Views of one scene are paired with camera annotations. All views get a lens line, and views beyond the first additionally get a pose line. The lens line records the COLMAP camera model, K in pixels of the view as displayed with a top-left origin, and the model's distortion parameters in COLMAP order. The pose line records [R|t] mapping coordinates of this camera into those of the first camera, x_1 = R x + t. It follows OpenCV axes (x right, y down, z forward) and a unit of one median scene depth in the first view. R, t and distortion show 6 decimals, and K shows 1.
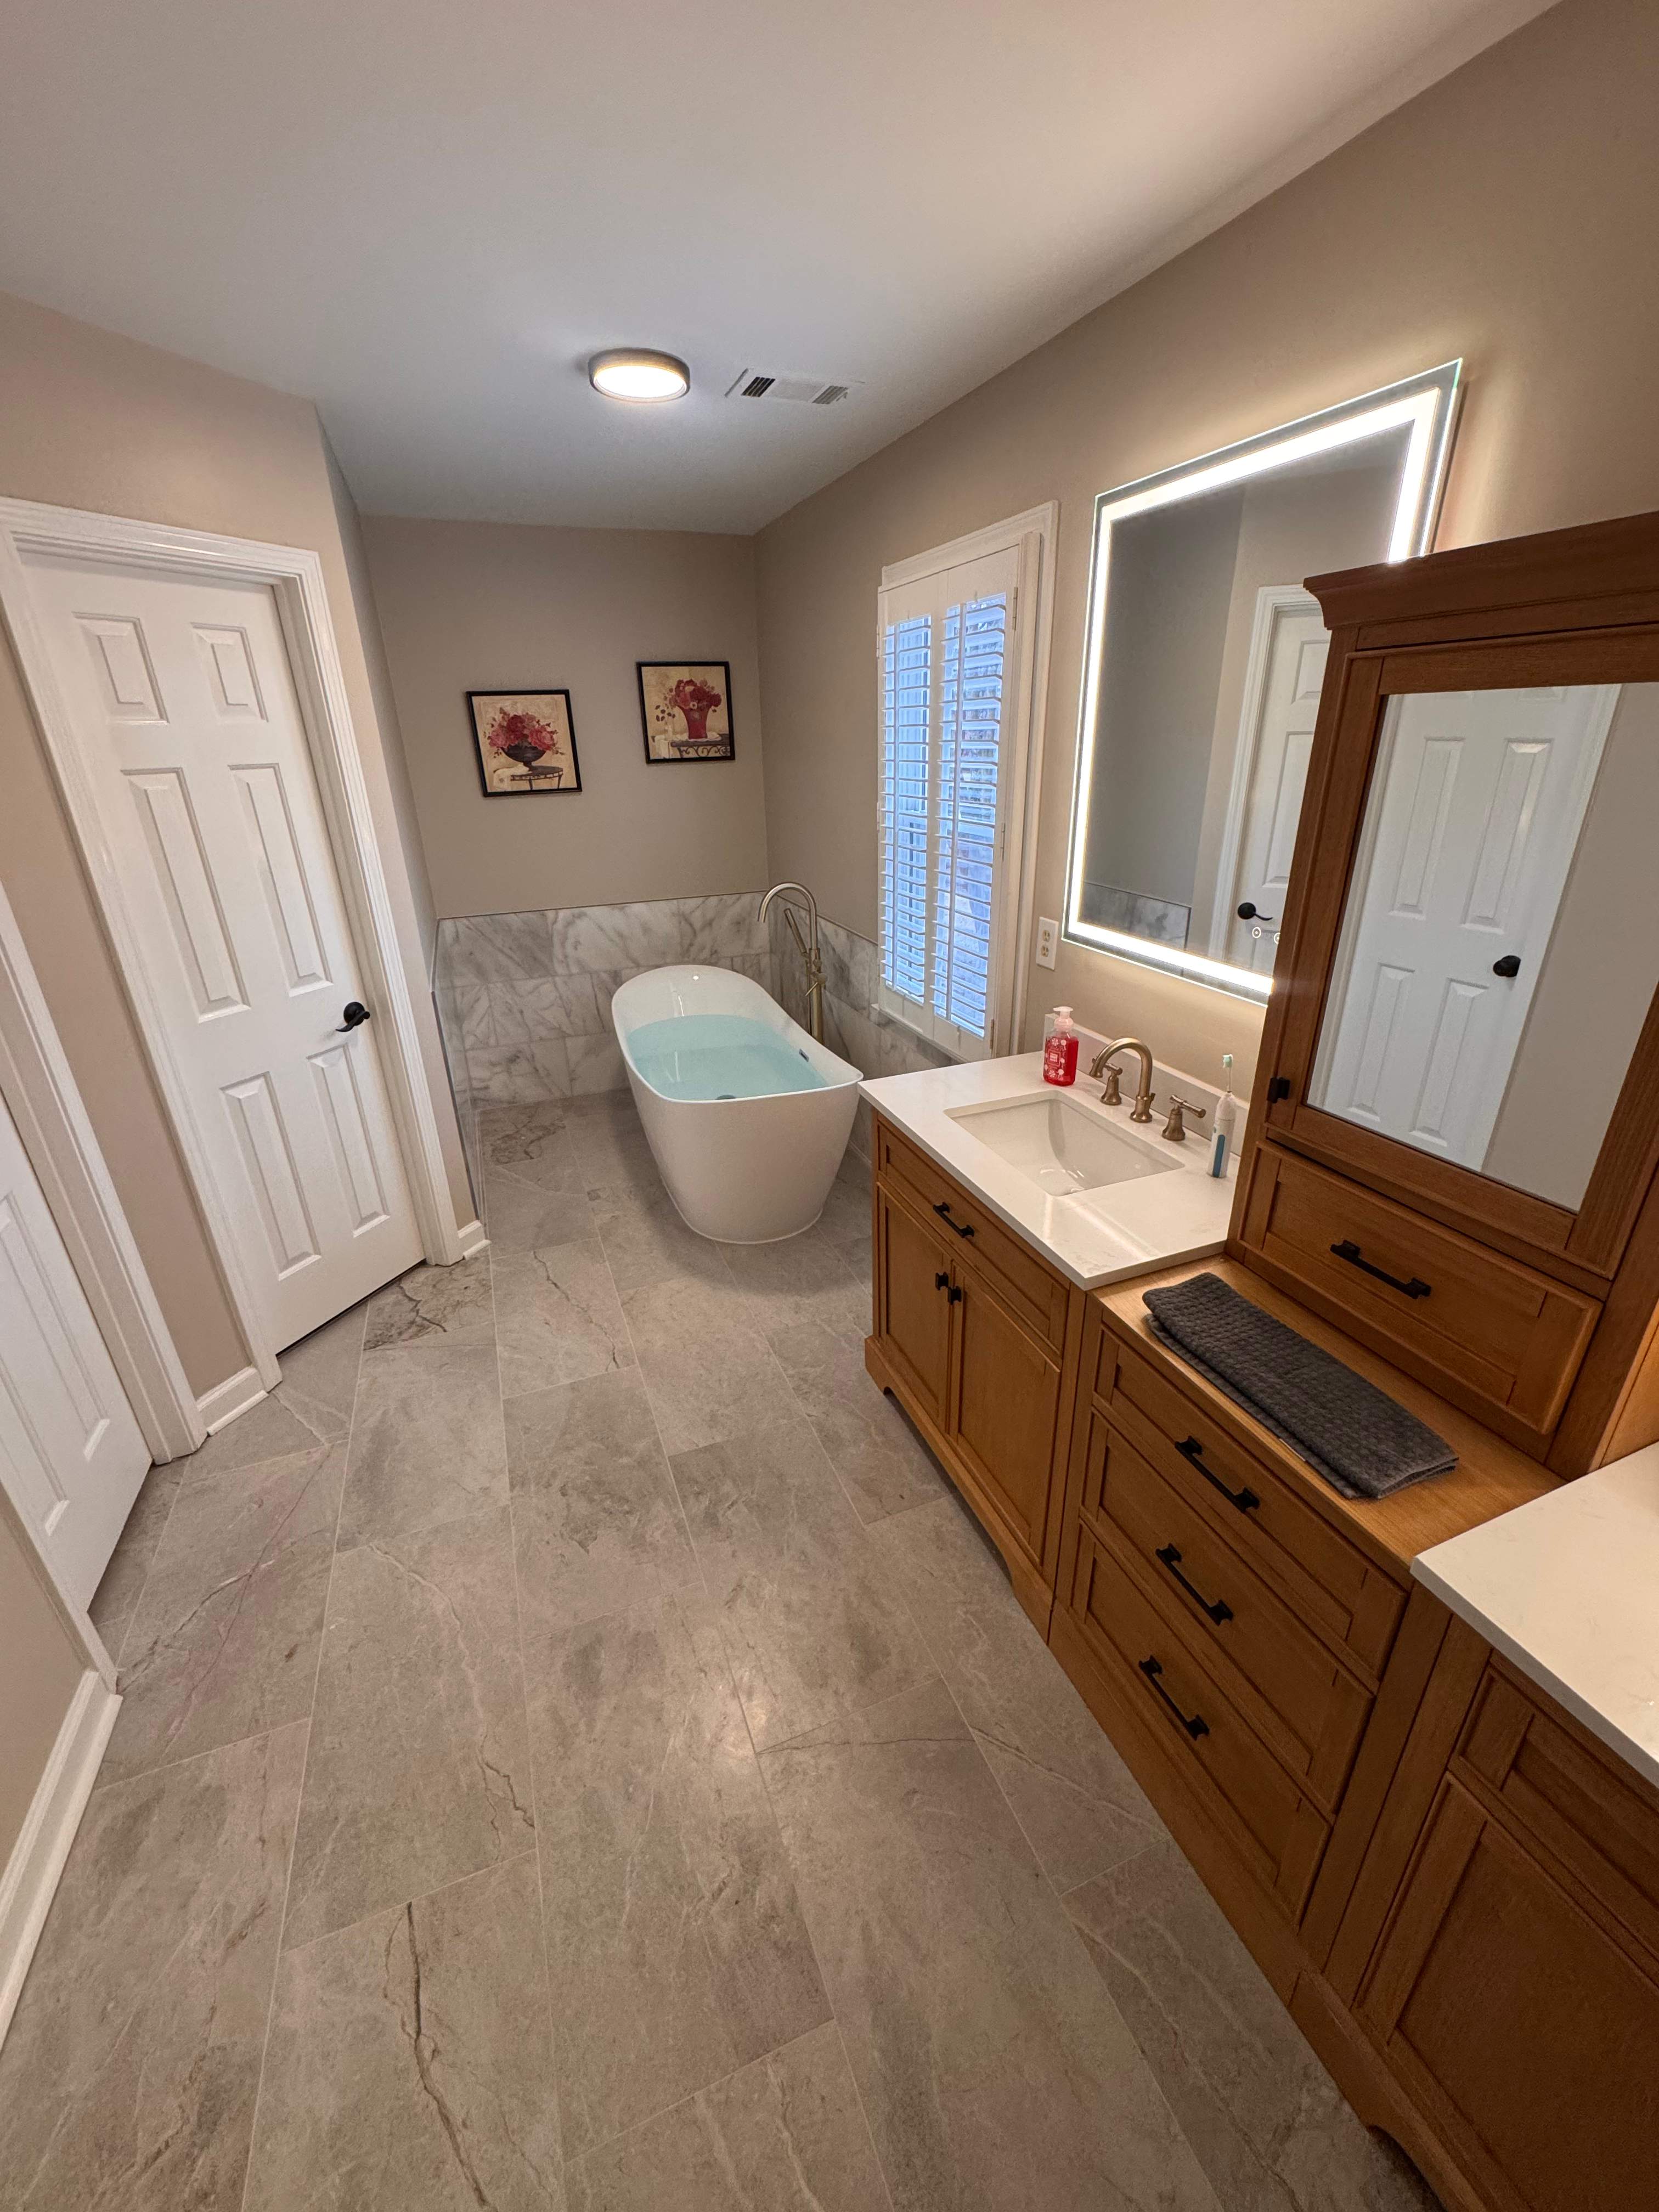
lens RADIAL K [[873.6, 0, 832.5], [0, 873.6, 1100.4], [0, 0, 1]] dist [-0.002629, 0.000300]
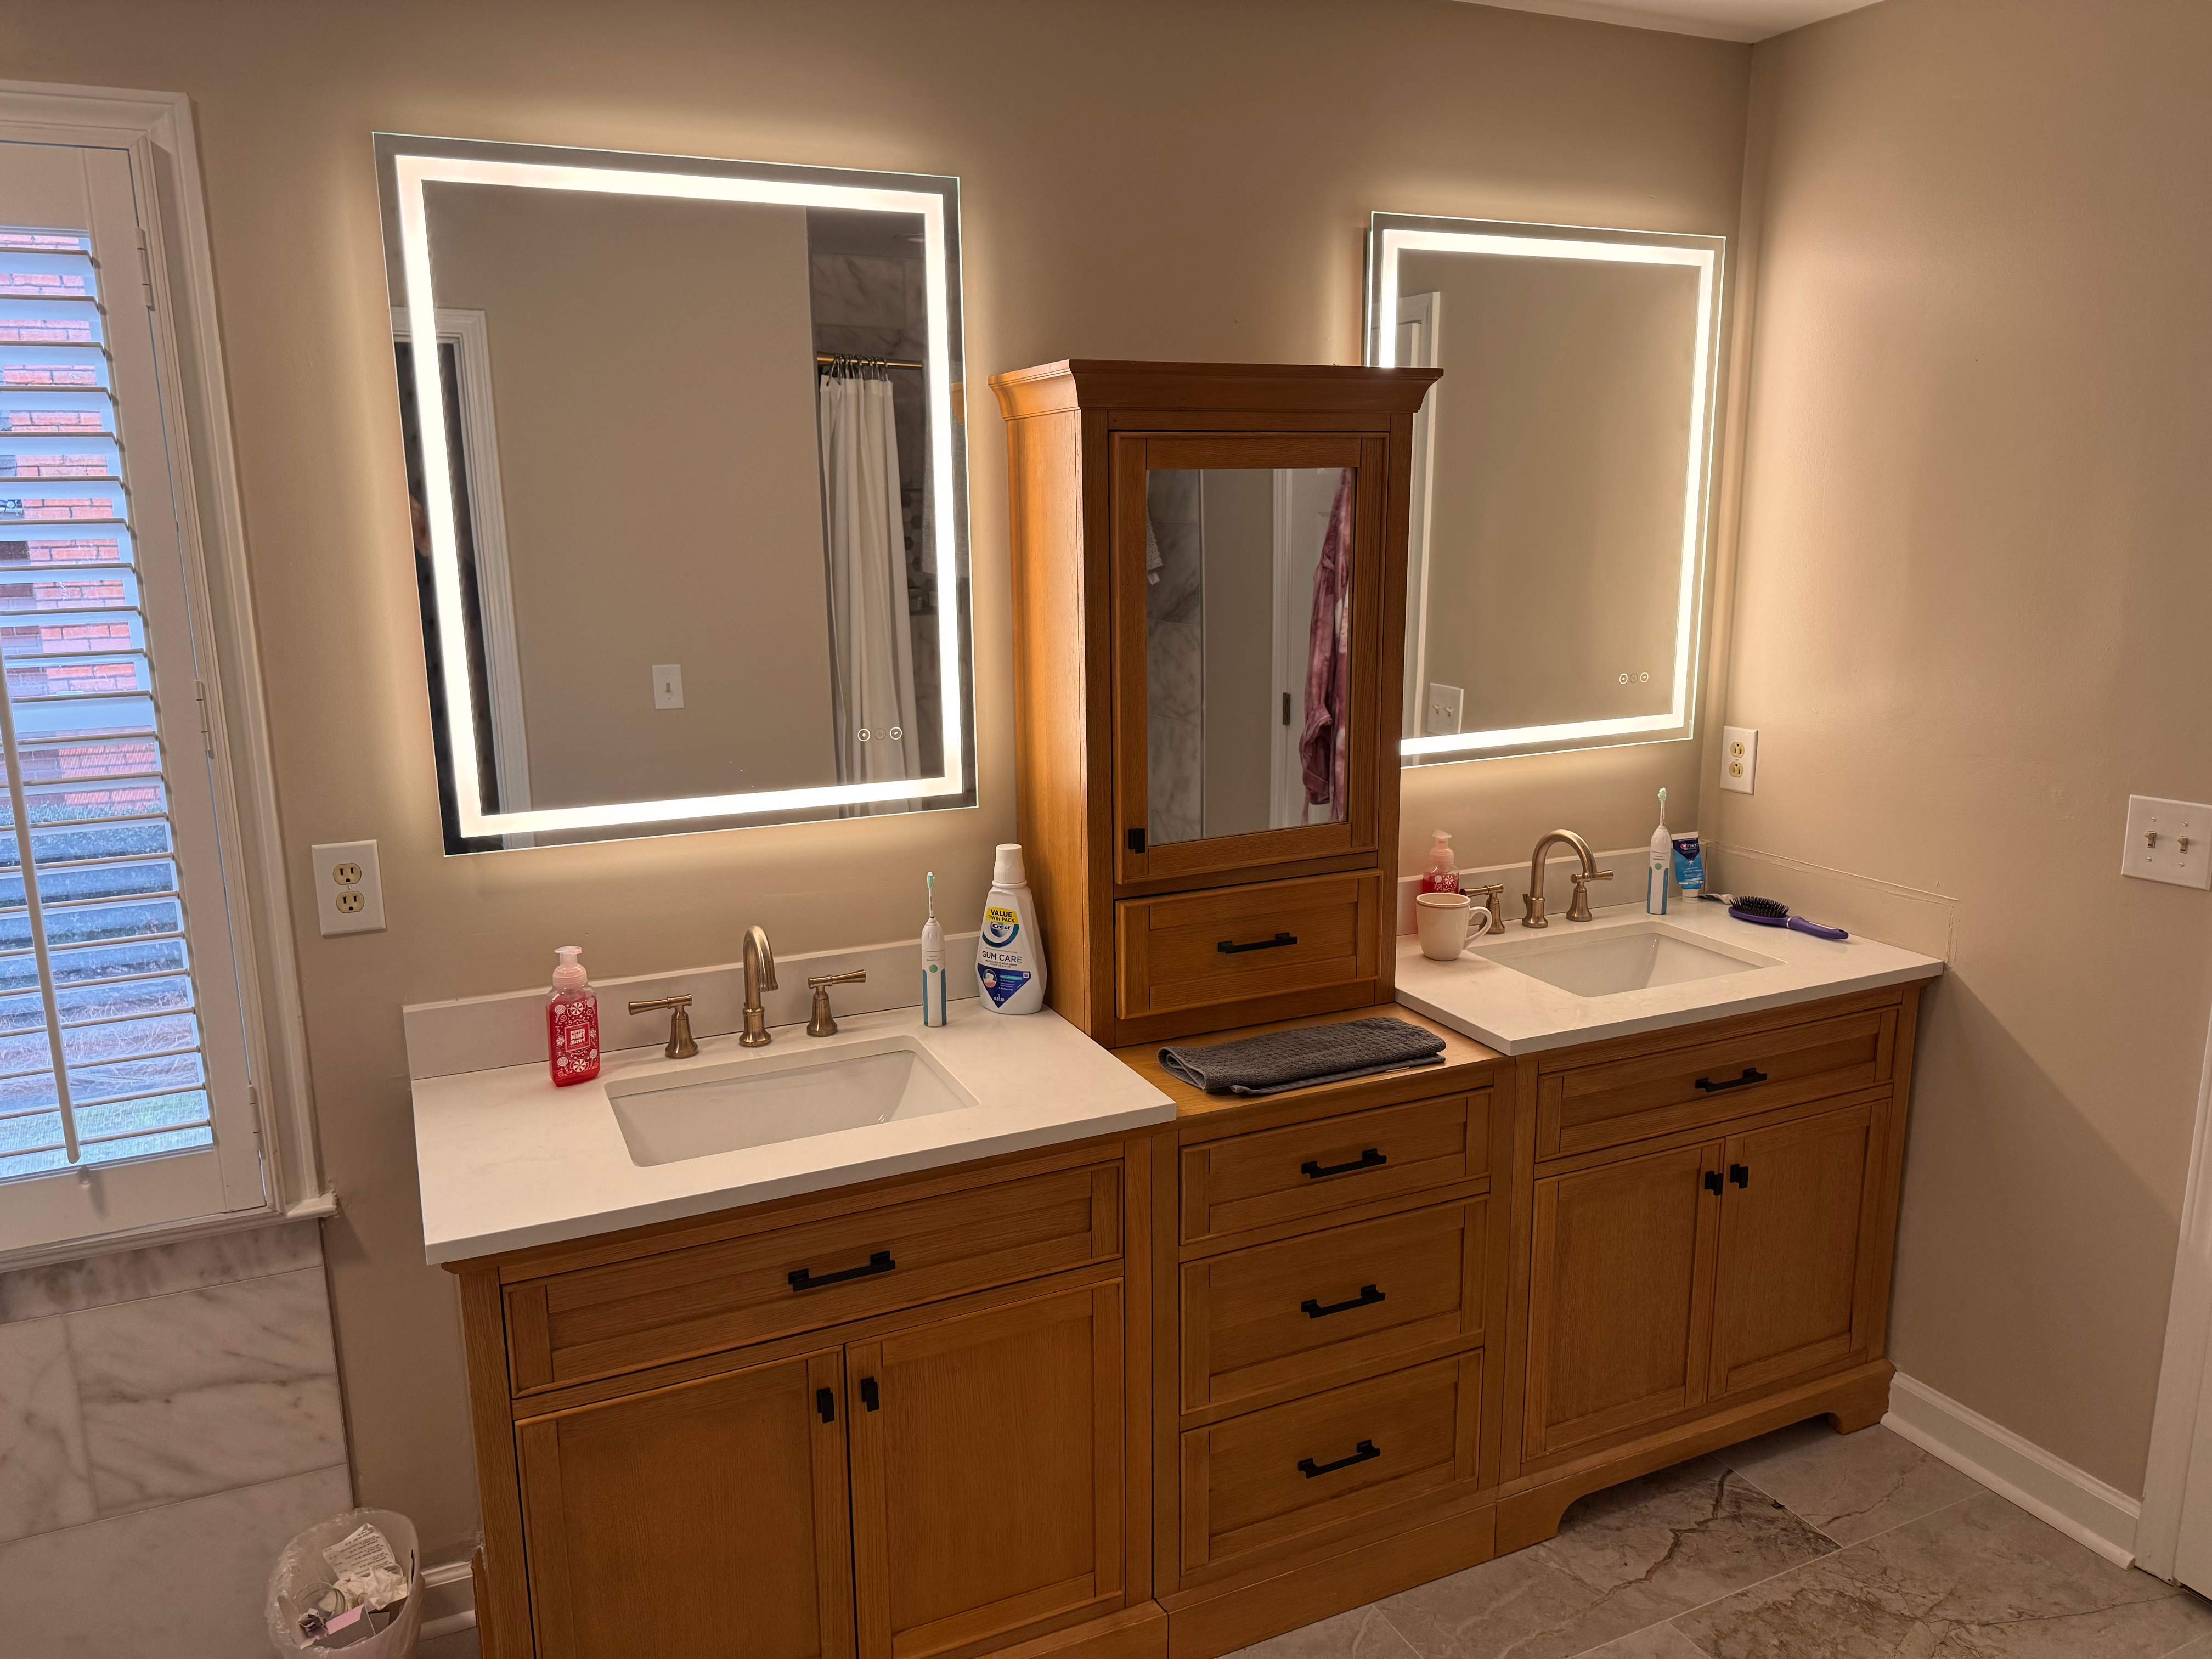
lens RADIAL K [[1554.7, 0, 1103.8], [0, 1554.7, 826.0], [0, 0, 1]] dist [0.043885, -0.059304]
pose [[-0.050231, -0.216791, 0.974925, -0.871915], [0.391418, 0.893794, 0.218917, -0.311018], [-0.918841, 0.392600, 0.039959, 0.693976]]
